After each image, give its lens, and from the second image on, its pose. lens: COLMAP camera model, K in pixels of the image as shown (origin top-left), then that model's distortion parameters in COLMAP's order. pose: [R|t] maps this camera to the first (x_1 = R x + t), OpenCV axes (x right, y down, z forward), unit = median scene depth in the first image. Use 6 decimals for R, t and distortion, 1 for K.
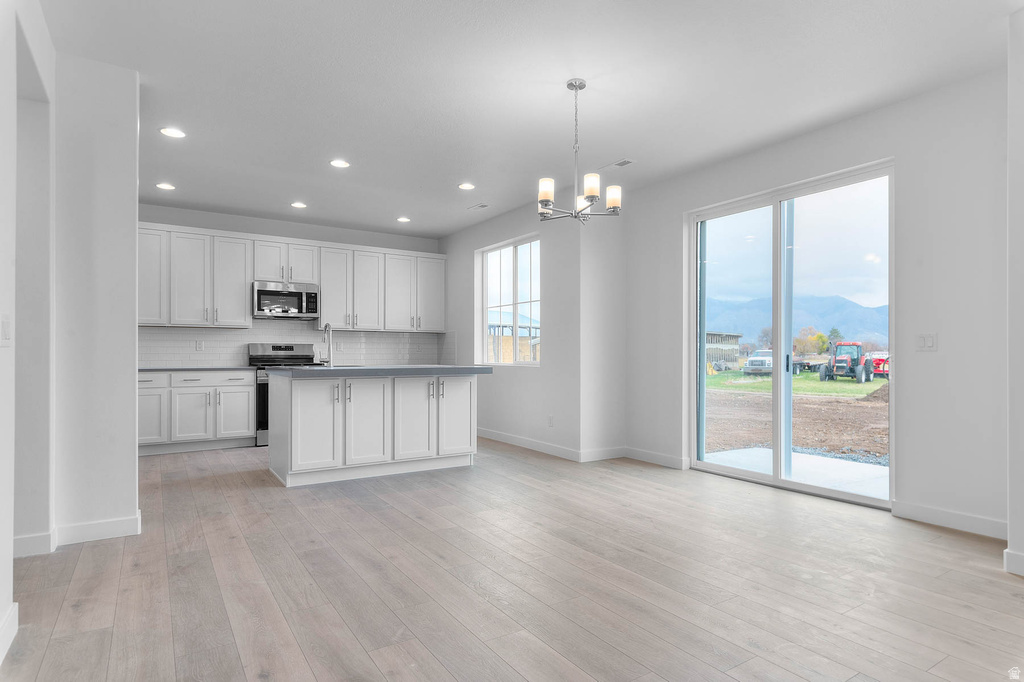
lens RADIAL K [[568.5, 0, 513.4], [0, 568.5, 352.4], [0, 0, 1]] dist [0.000089, 0.000214]
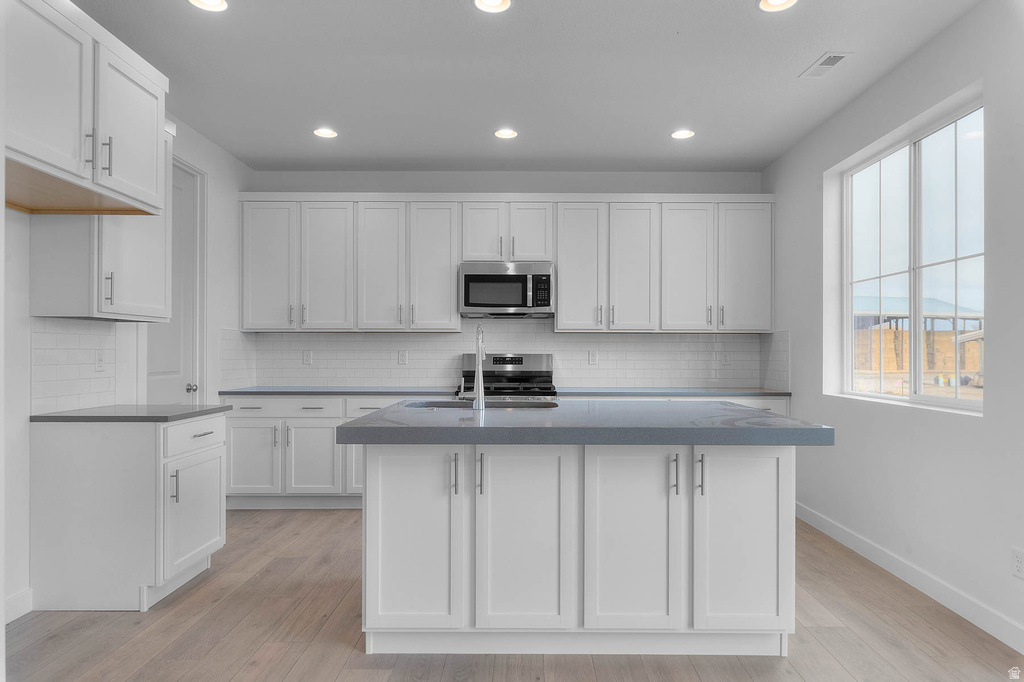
lens RADIAL K [[642.6, 0, 516.6], [0, 642.6, 350.9], [0, 0, 1]] dist [0.000603, 0.002714]
pose [[0.842502, -0.001892, -0.538690, 0.010967], [0.000793, 0.999997, -0.002273, -0.017579], [0.538693, 0.001488, 0.842501, 0.376906]]
